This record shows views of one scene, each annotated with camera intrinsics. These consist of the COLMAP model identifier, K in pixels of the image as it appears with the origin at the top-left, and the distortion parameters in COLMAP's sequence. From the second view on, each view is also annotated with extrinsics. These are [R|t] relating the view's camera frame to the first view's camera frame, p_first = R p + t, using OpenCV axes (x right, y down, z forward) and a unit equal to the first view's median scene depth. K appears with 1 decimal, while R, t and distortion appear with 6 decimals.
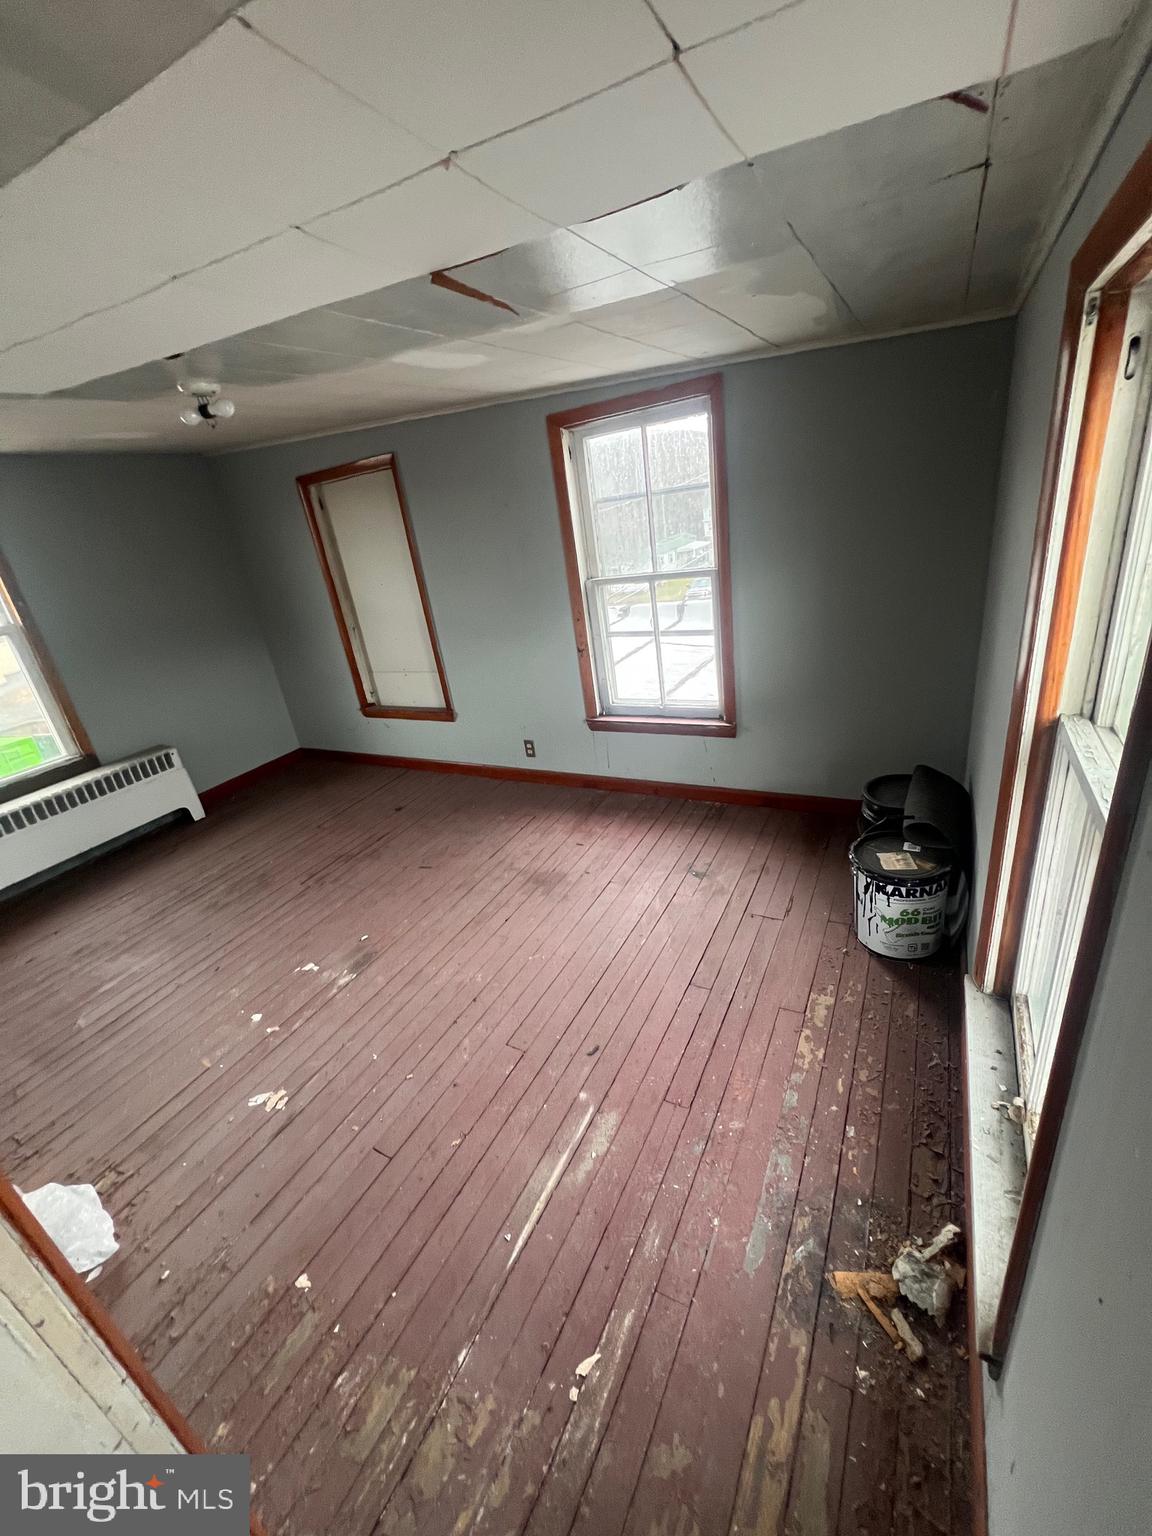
lens RADIAL K [[618.0, 0, 577.2], [0, 618.0, 766.6], [0, 0, 1]] dist [-0.002737, -0.000194]
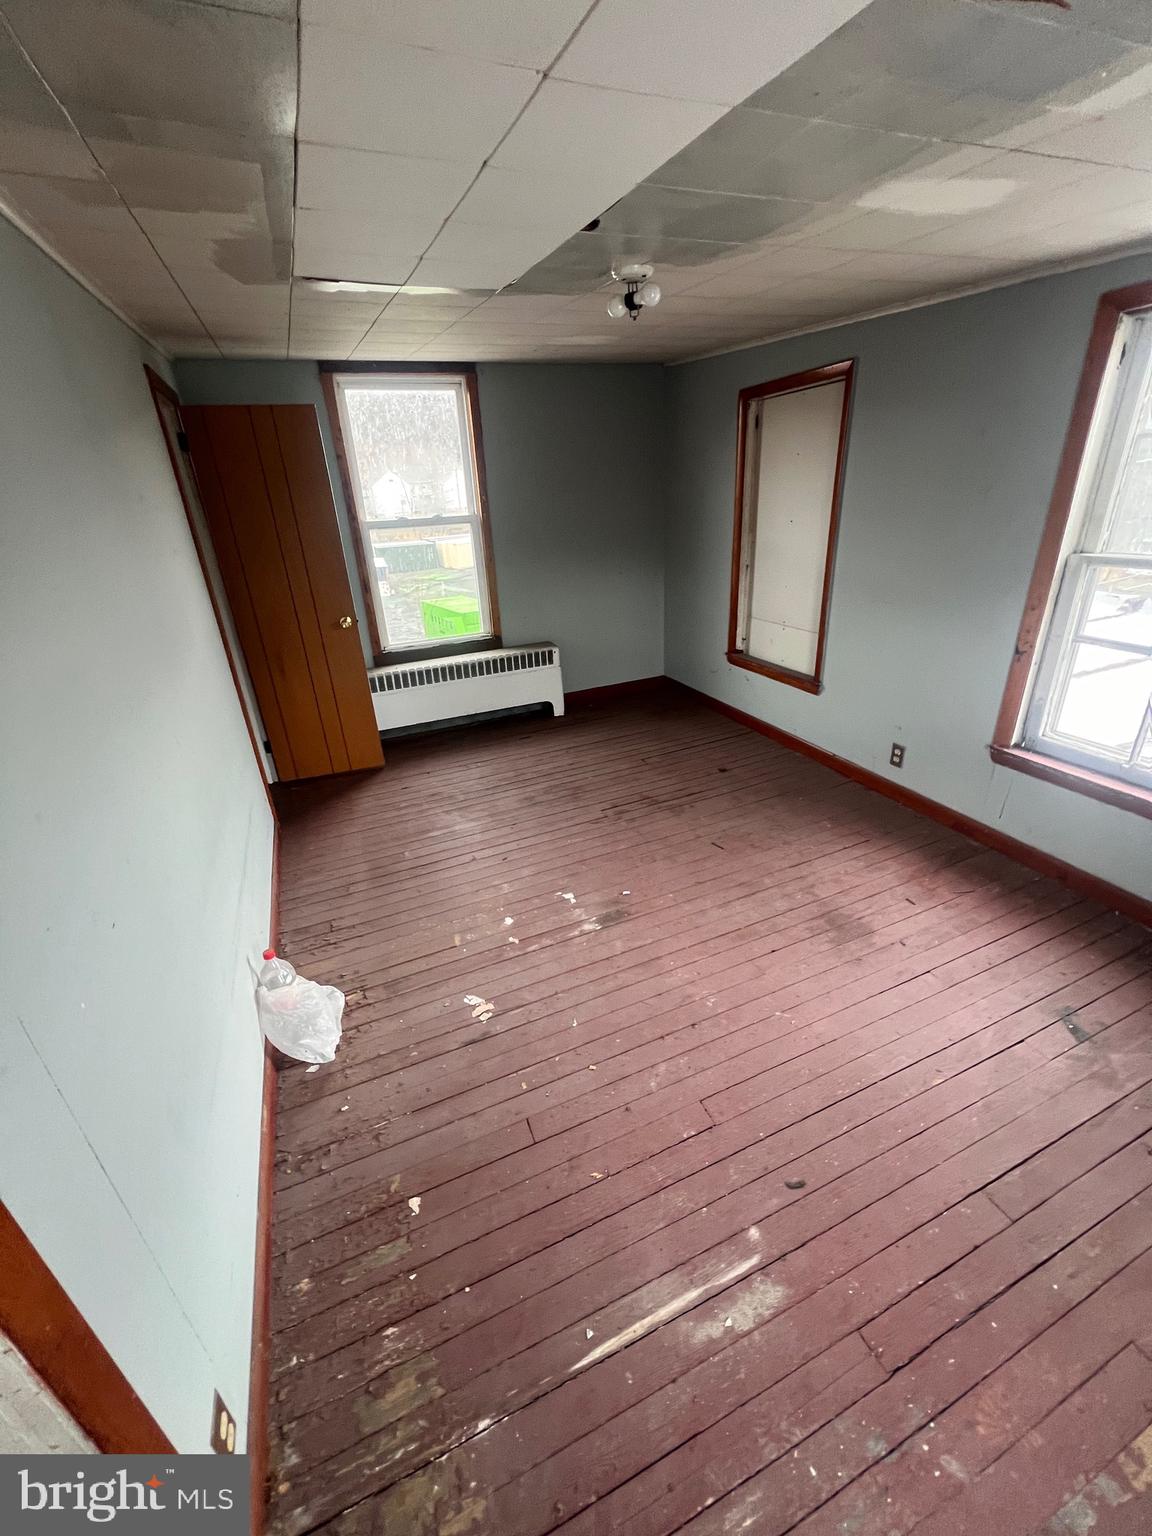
lens RADIAL K [[618.0, 0, 572.6], [0, 618.0, 766.7], [0, 0, 1]] dist [-0.002737, -0.000194]
pose [[0.780906, 0.338104, -0.525234, 0.028107], [-0.286921, 0.941047, 0.179183, -0.057458], [0.554853, 0.010775, 0.831879, 0.169104]]
